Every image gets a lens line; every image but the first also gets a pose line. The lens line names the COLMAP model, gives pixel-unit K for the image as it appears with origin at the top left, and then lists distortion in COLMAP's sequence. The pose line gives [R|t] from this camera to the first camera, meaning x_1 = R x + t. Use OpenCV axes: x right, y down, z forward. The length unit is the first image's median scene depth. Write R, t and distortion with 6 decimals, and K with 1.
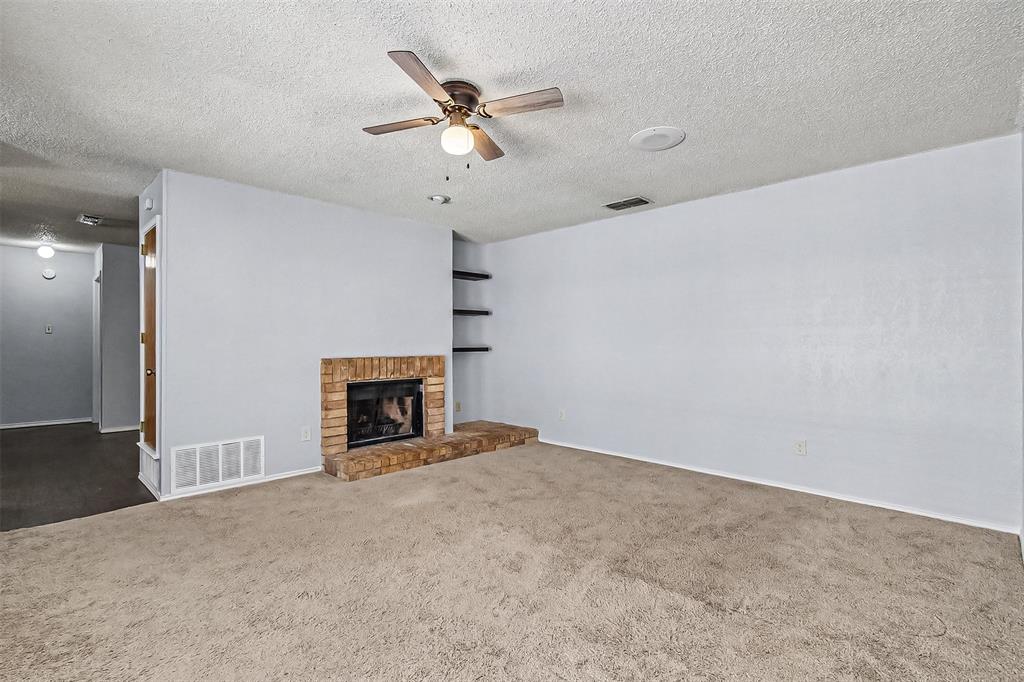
lens RADIAL K [[479.1, 0, 504.7], [0, 479.1, 339.2], [0, 0, 1]] dist [-0.000411, -0.000077]
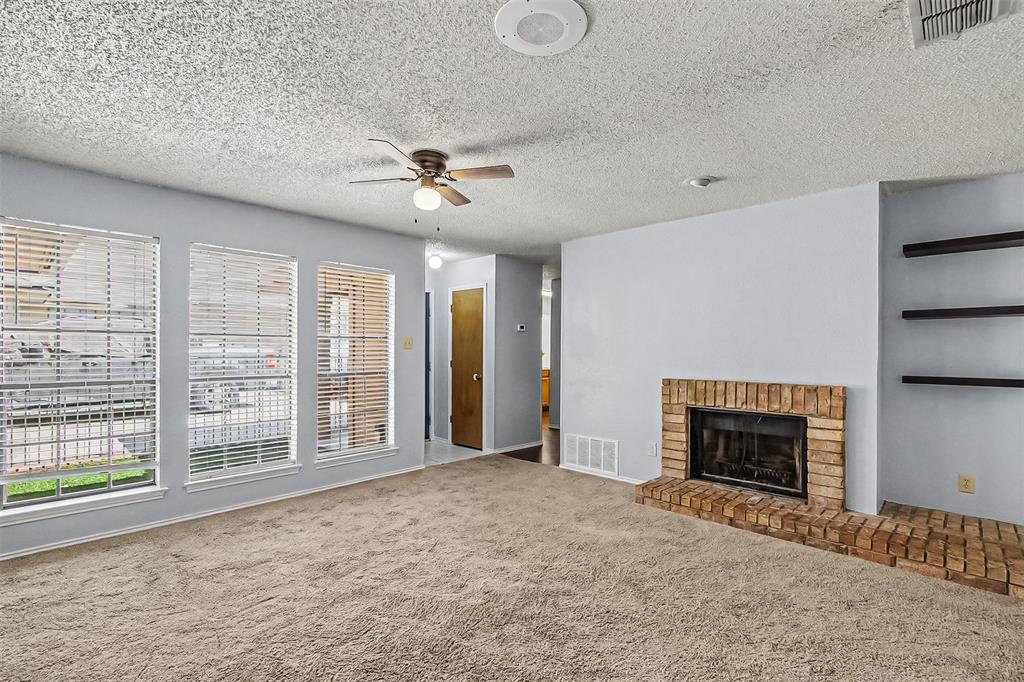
lens RADIAL K [[479.1, 0, 504.7], [0, 479.1, 339.2], [0, 0, 1]] dist [-0.000411, -0.000077]
pose [[0.023521, -0.022406, -0.999472, 0.605669], [0.003602, 0.999744, -0.022327, -0.020358], [0.999717, -0.003075, 0.023596, 0.627192]]
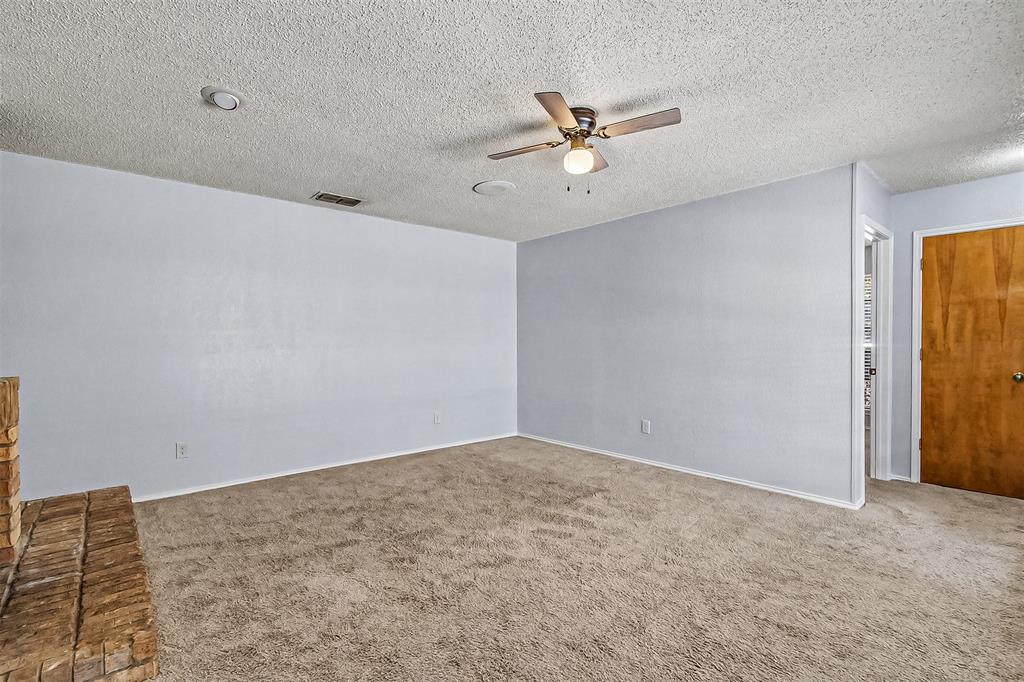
lens RADIAL K [[479.1, 0, 504.7], [0, 479.1, 339.2], [0, 0, 1]] dist [-0.000411, -0.000077]
pose [[0.069698, -0.000573, 0.997568, -0.655425], [-0.003451, 0.999994, 0.000815, -0.006396], [-0.997562, -0.003500, 0.069696, 0.588974]]
